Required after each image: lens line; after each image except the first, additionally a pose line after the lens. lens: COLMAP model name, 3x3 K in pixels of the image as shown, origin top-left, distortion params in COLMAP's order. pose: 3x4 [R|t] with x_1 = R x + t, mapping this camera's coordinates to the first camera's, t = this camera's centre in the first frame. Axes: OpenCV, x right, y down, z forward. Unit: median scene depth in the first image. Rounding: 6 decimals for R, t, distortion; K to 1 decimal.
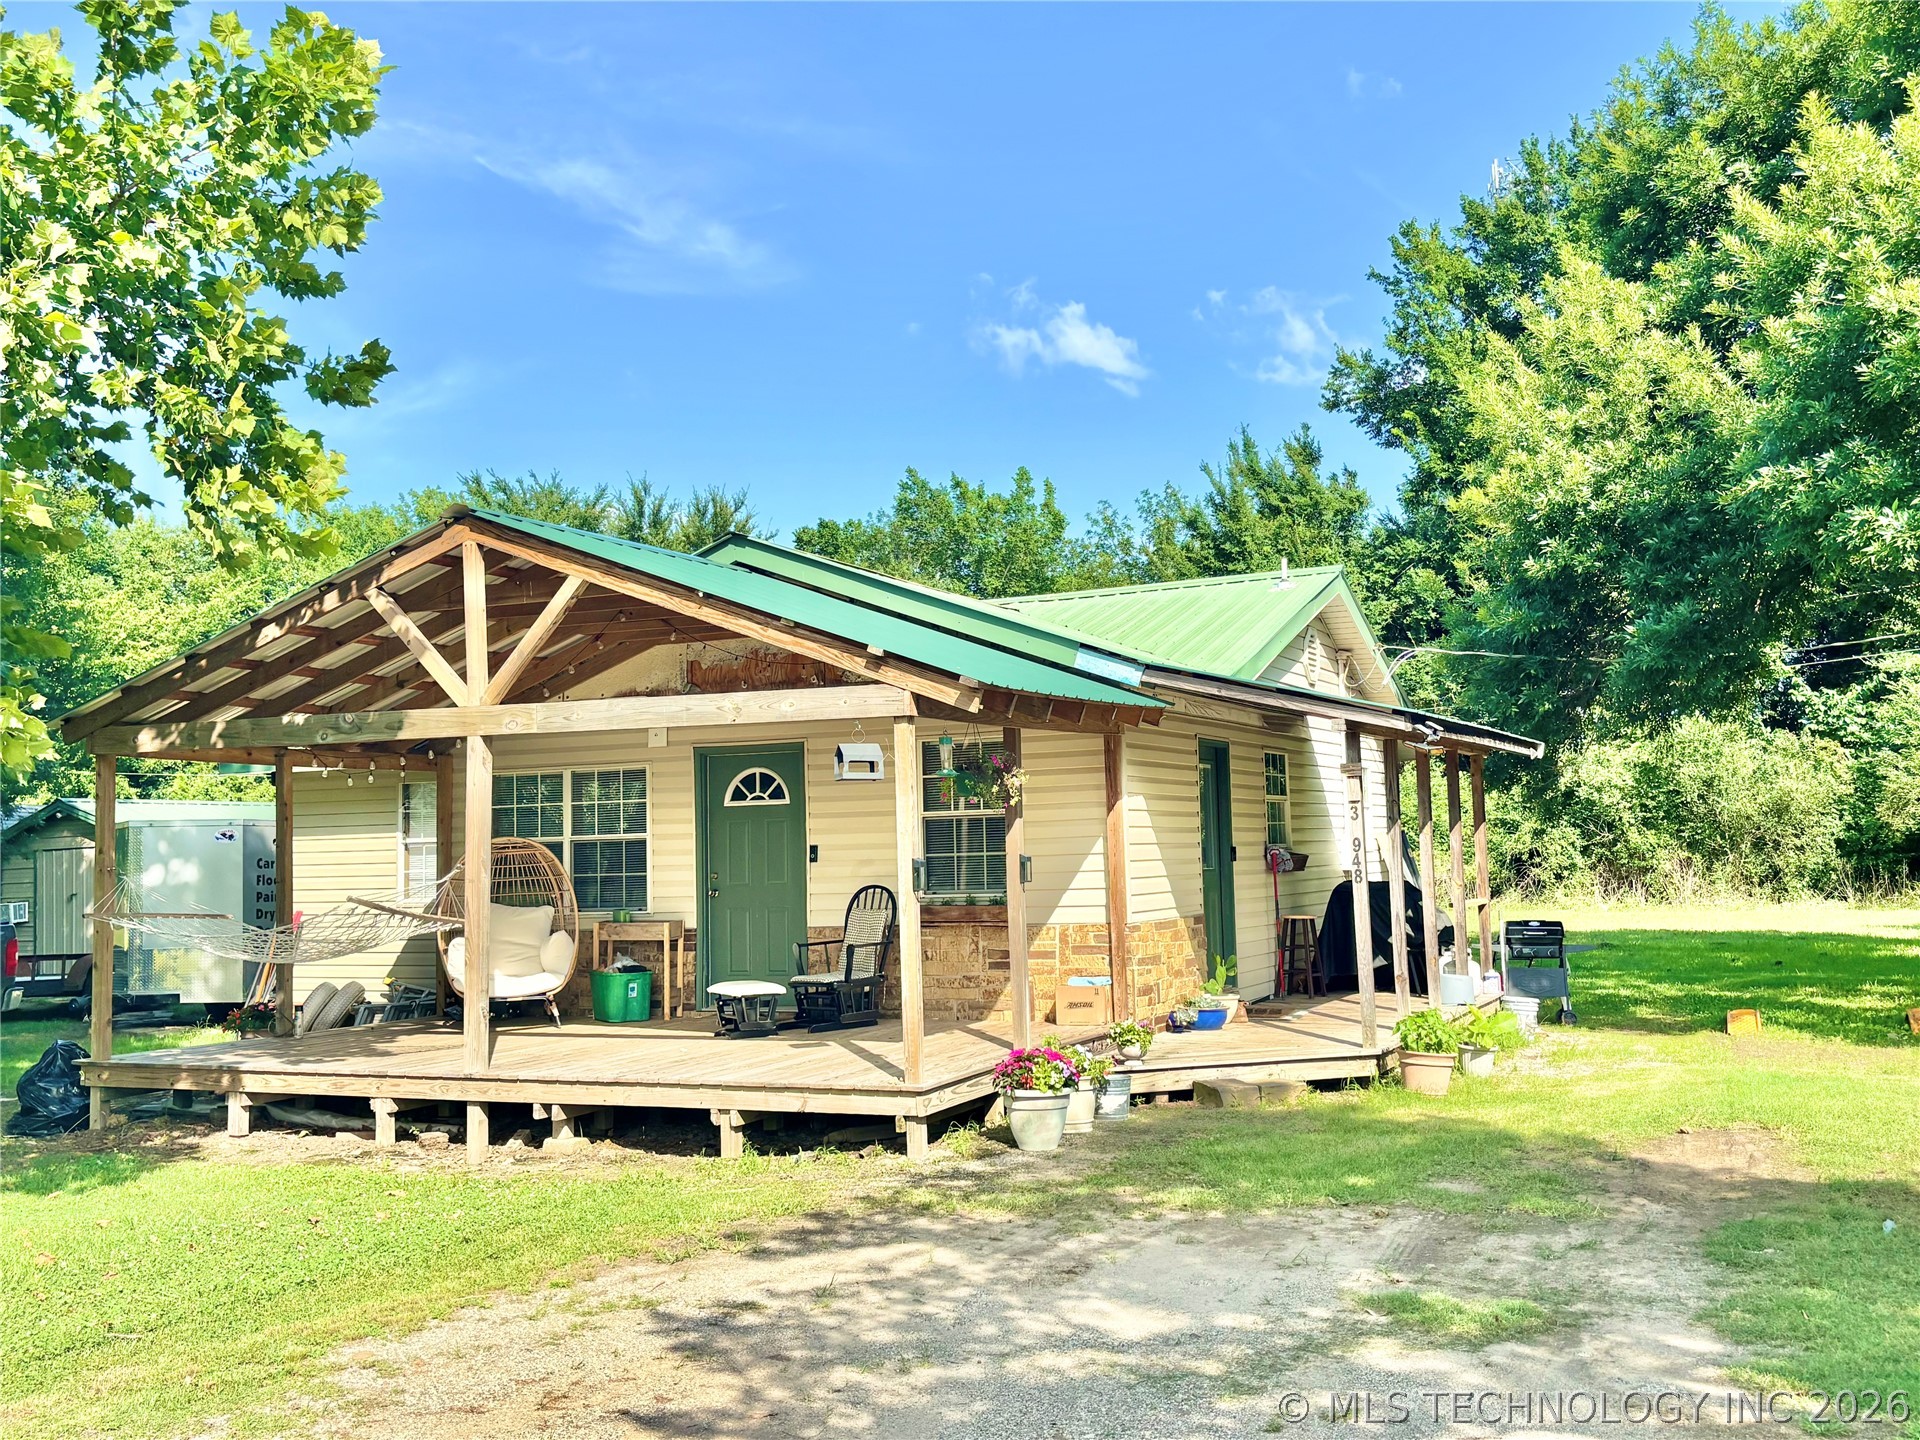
lens RADIAL K [[1860.3, 0, 960.0], [0, 1860.3, 720.0], [0, 0, 1]] dist [0.101253, -0.001760]
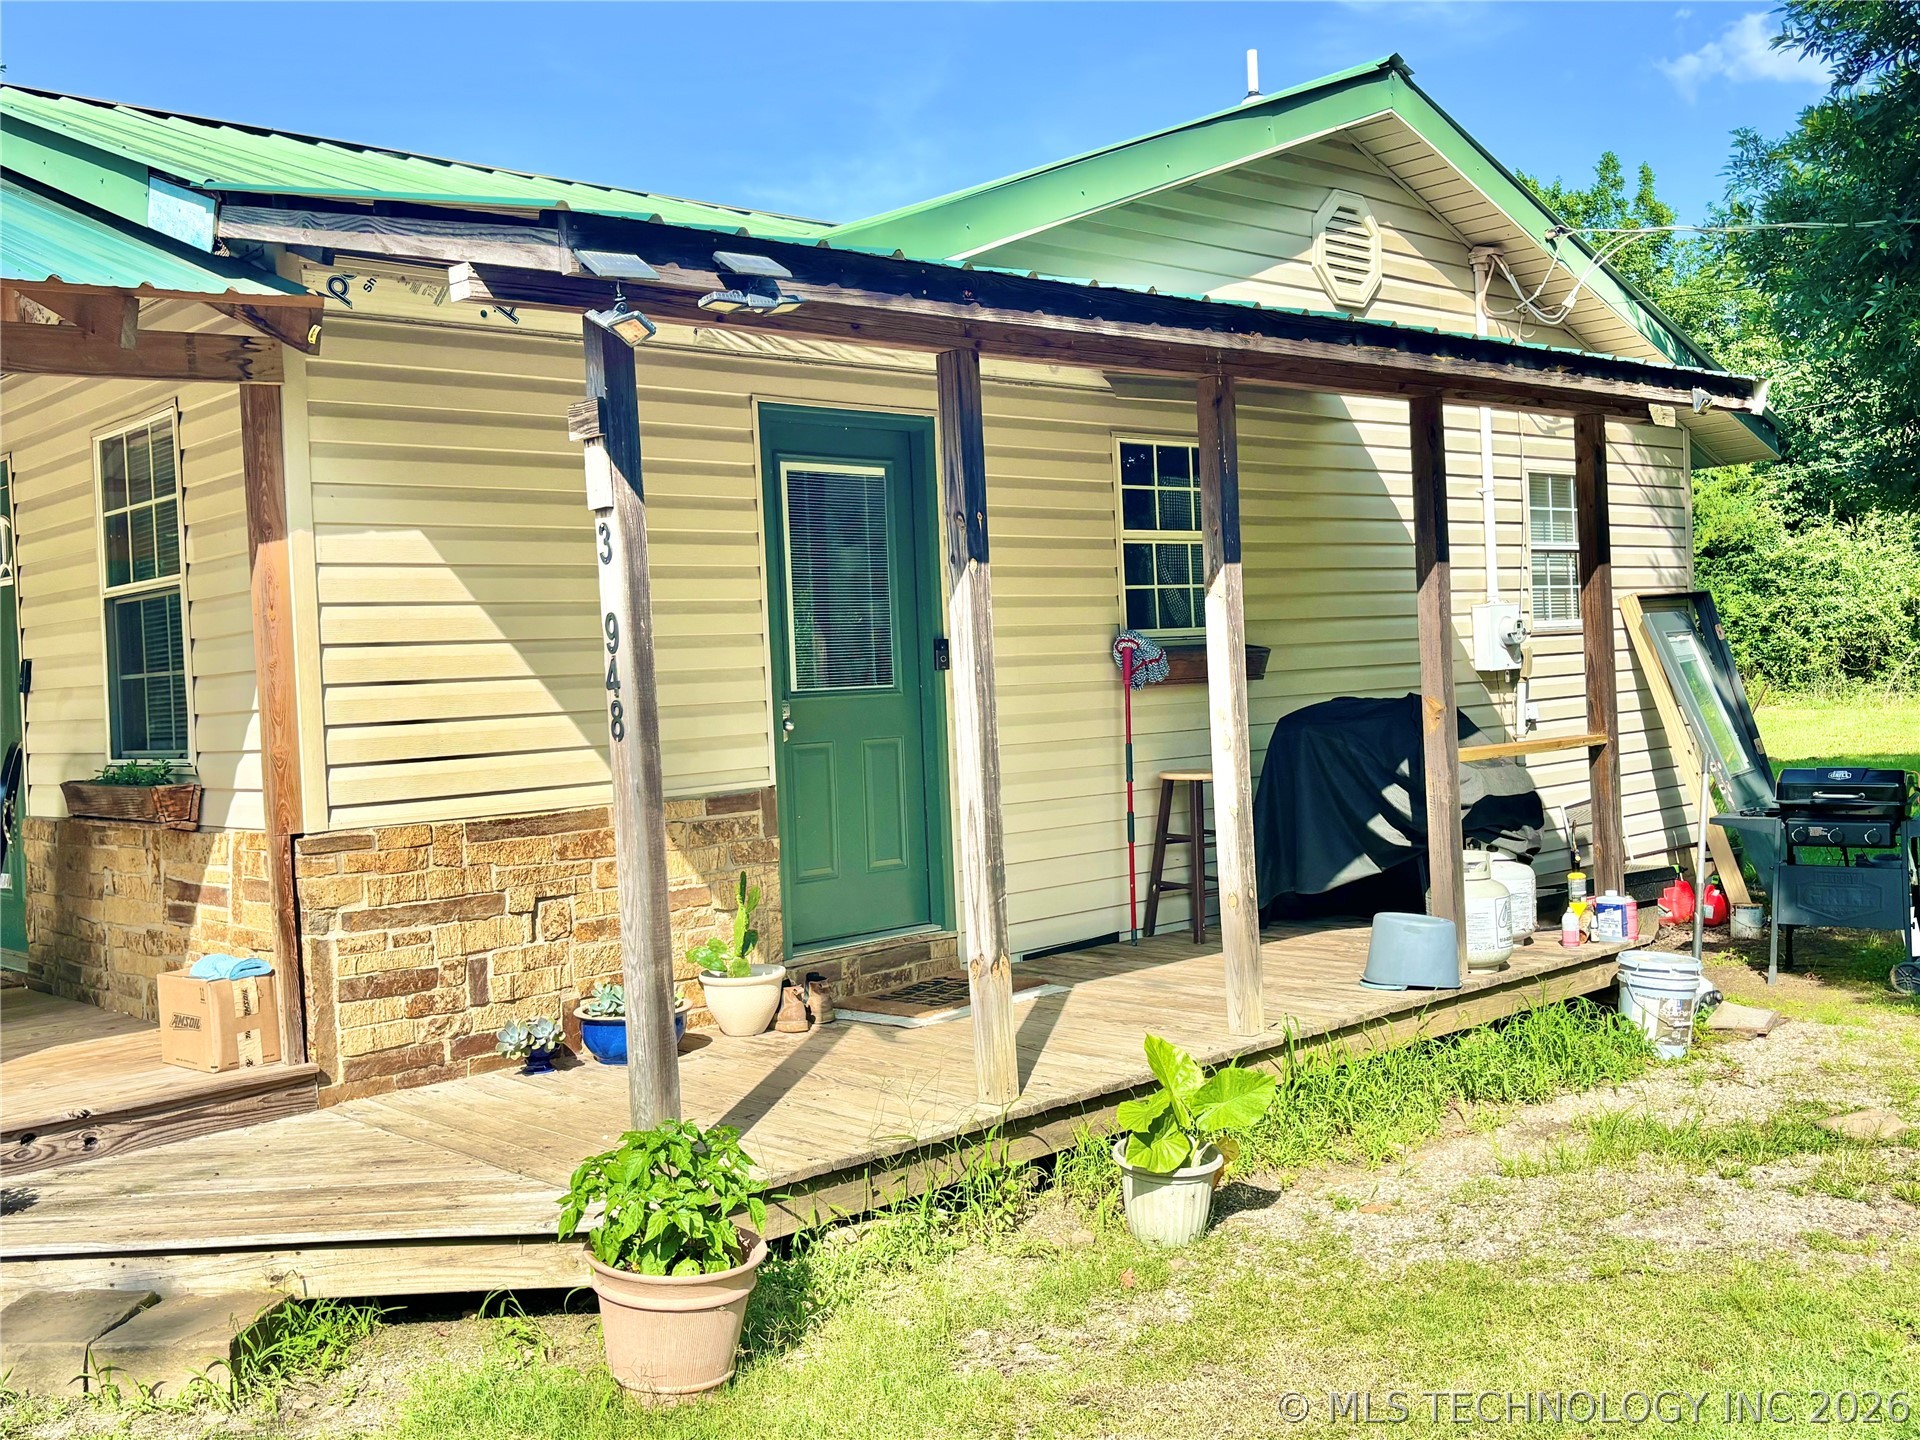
lens RADIAL K [[1795.0, 0, 960.0], [0, 1795.0, 720.0], [0, 0, 1]] dist [0.049759, -0.000408]
pose [[0.925579, -0.003285, -0.378539, 0.343164], [0.049372, 0.992469, 0.112110, 0.039864], [0.375320, -0.122456, 0.918771, 0.620447]]
